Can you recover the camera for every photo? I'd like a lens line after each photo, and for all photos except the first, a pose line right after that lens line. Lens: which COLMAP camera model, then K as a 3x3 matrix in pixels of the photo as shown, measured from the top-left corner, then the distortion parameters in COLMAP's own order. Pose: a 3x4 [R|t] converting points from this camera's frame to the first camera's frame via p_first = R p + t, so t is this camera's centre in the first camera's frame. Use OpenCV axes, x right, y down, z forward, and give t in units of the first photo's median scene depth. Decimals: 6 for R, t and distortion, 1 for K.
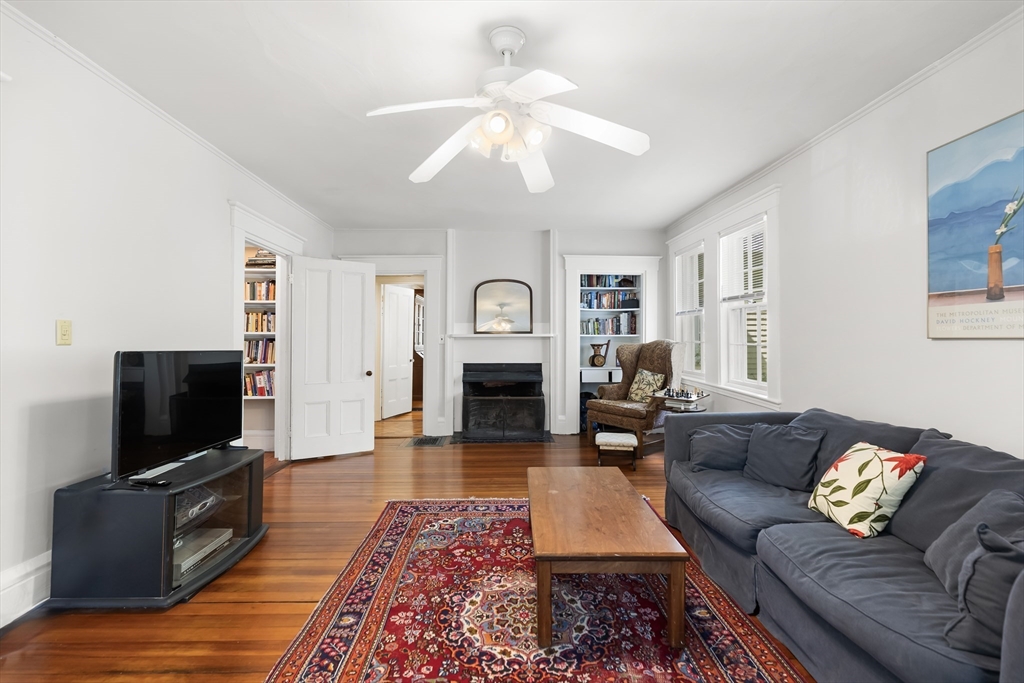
lens RADIAL K [[460.3, 0, 511.0], [0, 460.3, 337.3], [0, 0, 1]] dist [0.001360, 0.000083]
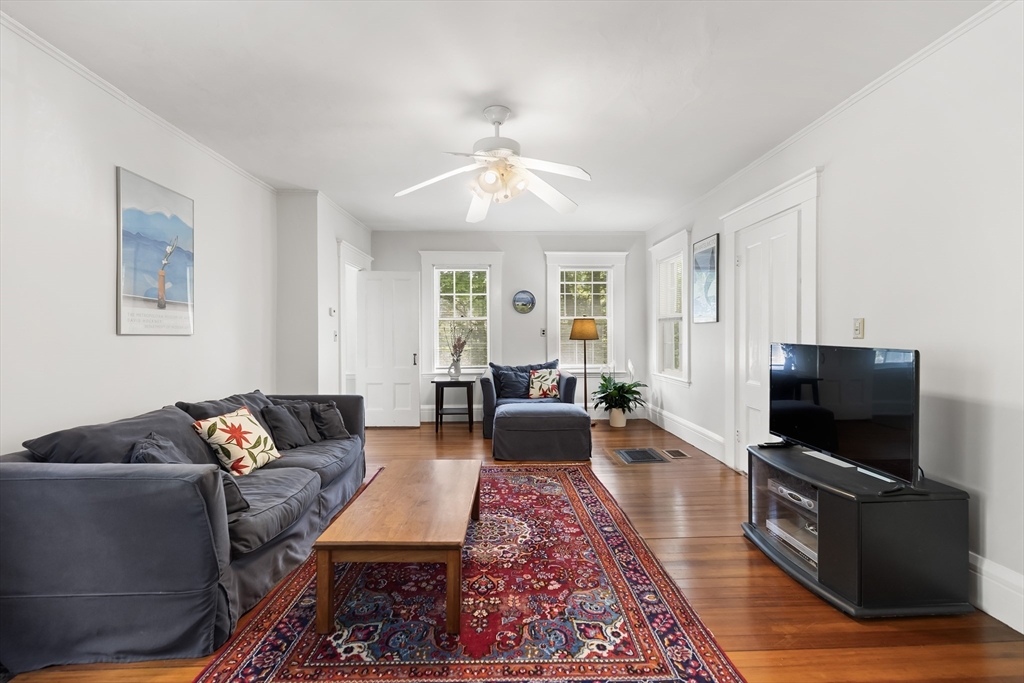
lens RADIAL K [[460.3, 0, 513.7], [0, 460.3, 340.0], [0, 0, 1]] dist [0.001360, 0.000083]
pose [[-0.999894, 0.001455, -0.014476, -0.032254], [0.001463, 0.999999, -0.000501, 0.018693], [0.014476, -0.000523, -0.999895, 2.083717]]
